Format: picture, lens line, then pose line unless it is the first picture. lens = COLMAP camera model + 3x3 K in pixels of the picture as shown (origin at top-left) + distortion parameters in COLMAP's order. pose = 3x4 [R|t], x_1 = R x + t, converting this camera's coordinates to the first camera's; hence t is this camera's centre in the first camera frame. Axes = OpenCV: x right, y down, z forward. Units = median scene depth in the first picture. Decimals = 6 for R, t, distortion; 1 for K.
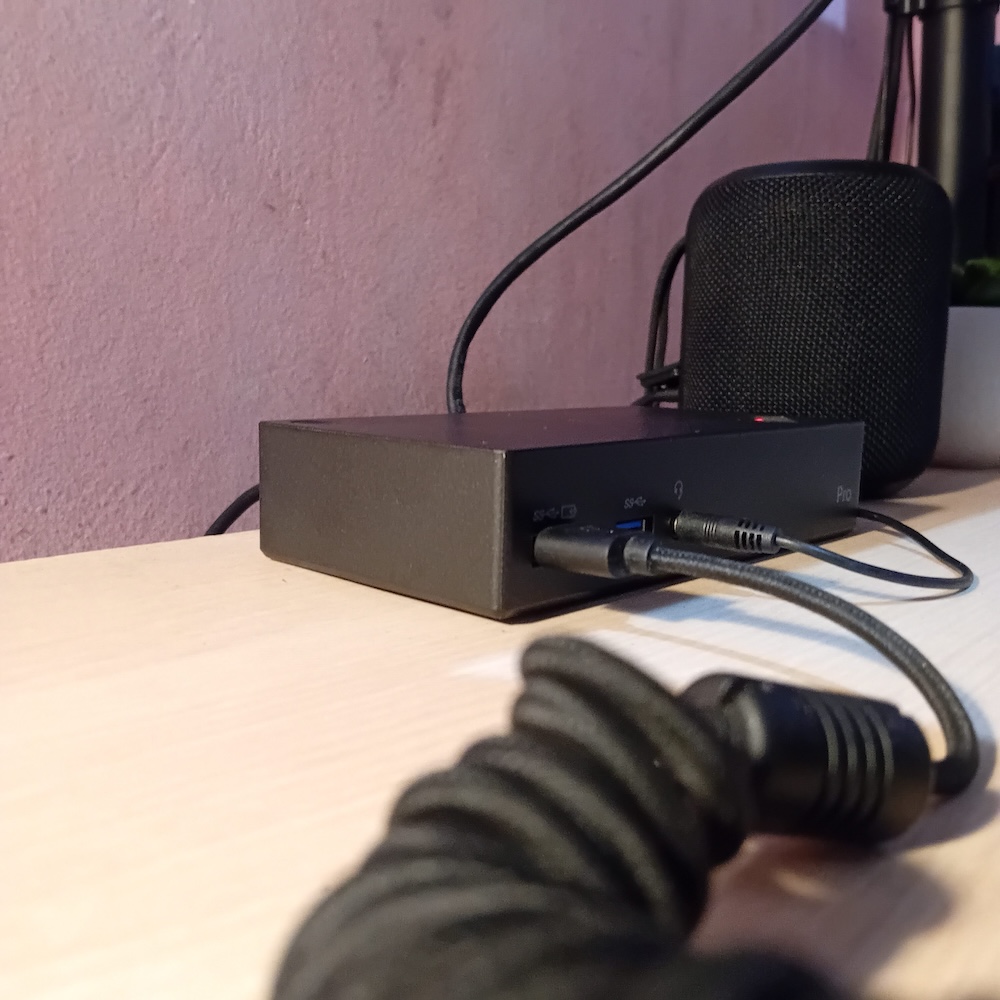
lens RADIAL K [[1046.3, 0, 500.0], [0, 1046.3, 500.0], [0, 0, 1]] dist [0.114983, -0.305418]
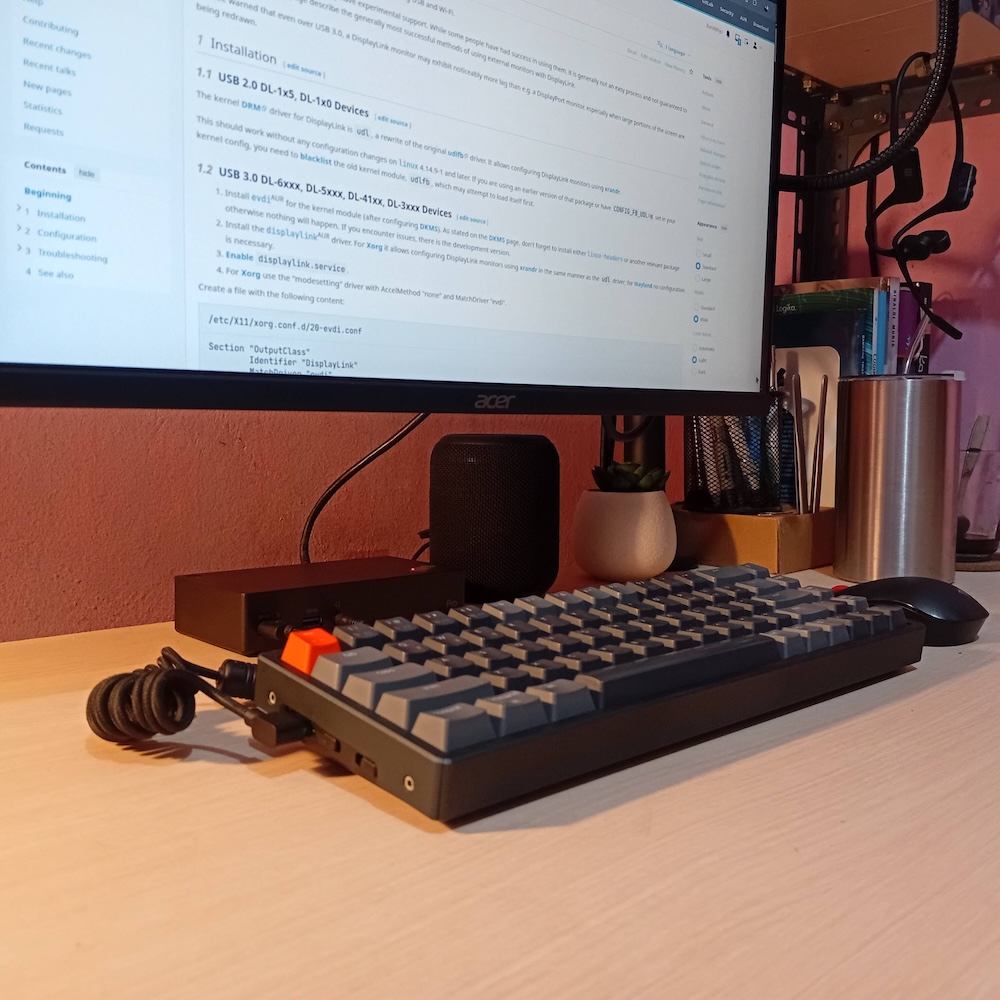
lens RADIAL K [[1016.4, 0, 500.0], [0, 1016.4, 500.0], [0, 0, 1]] dist [0.128002, -0.301755]
pose [[0.998065, -0.002308, -0.062131, 0.421342], [-0.002351, 0.997194, -0.074819, -0.046557], [0.062129, 0.074820, 0.995260, -0.839553]]
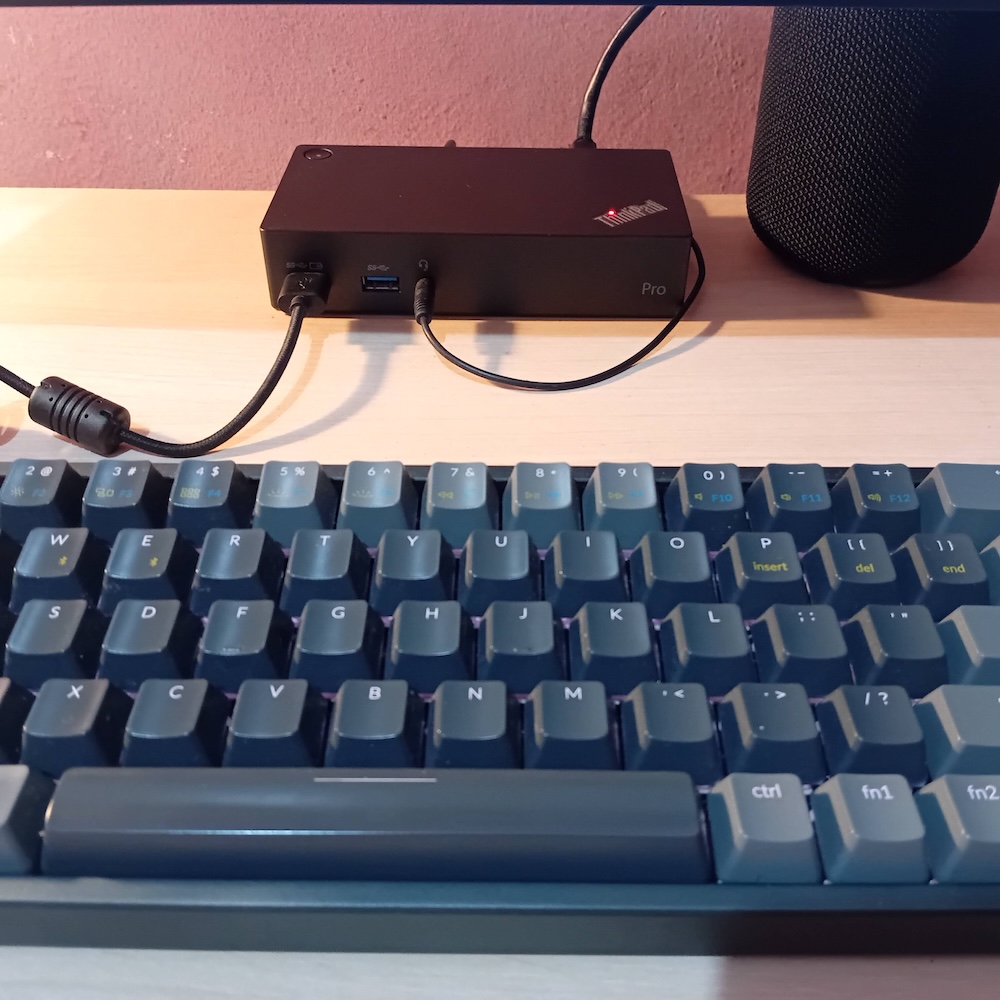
lens RADIAL K [[1046.3, 0, 500.0], [0, 1046.3, 500.0], [0, 0, 1]] dist [0.114983, -0.305418]
pose [[0.679206, 0.446598, -0.582434, 0.799998], [-0.097850, 0.841579, 0.531197, -0.340738], [0.727396, -0.303801, 0.615305, -0.005868]]
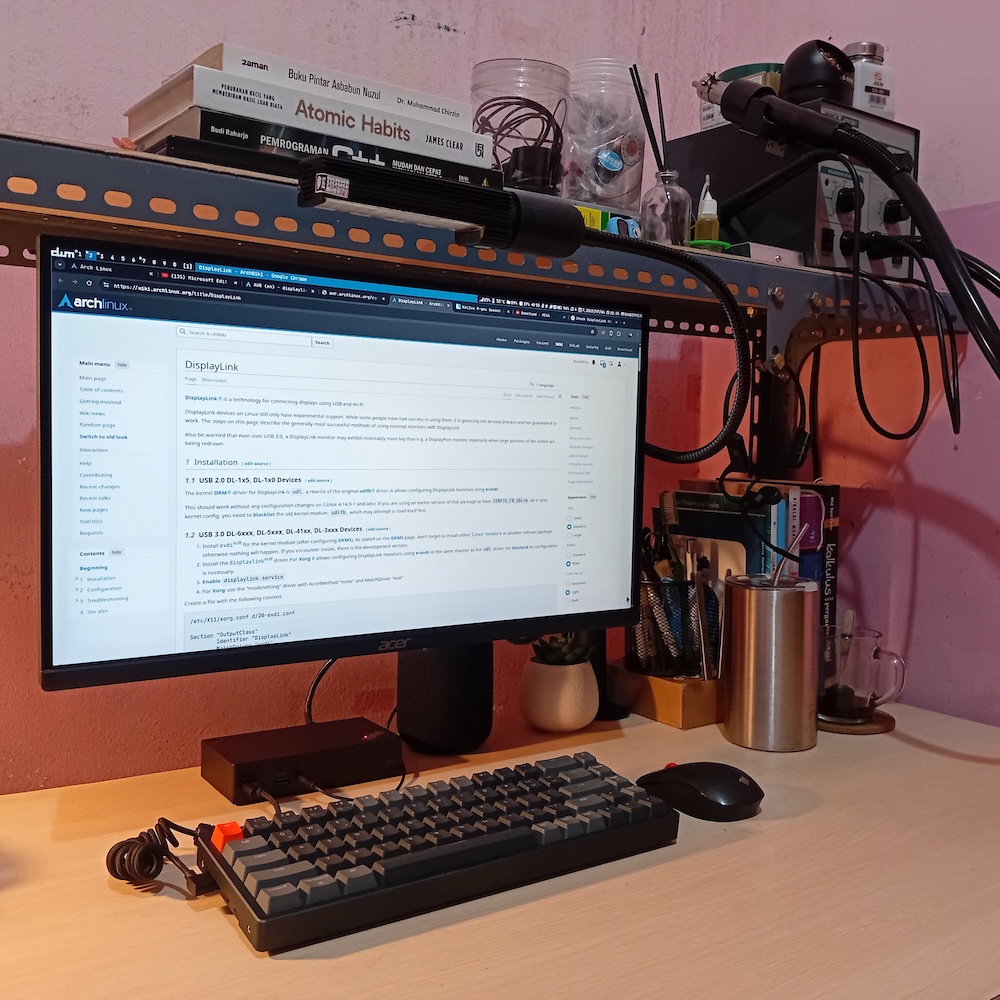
lens RADIAL K [[1016.4, 0, 500.0], [0, 1016.4, 500.0], [0, 0, 1]] dist [0.128002, -0.301755]
pose [[0.976421, 0.009959, -0.215643, 0.962090], [-0.032544, 0.994309, -0.101440, -0.358956], [0.213406, 0.106066, 0.971189, -1.453576]]
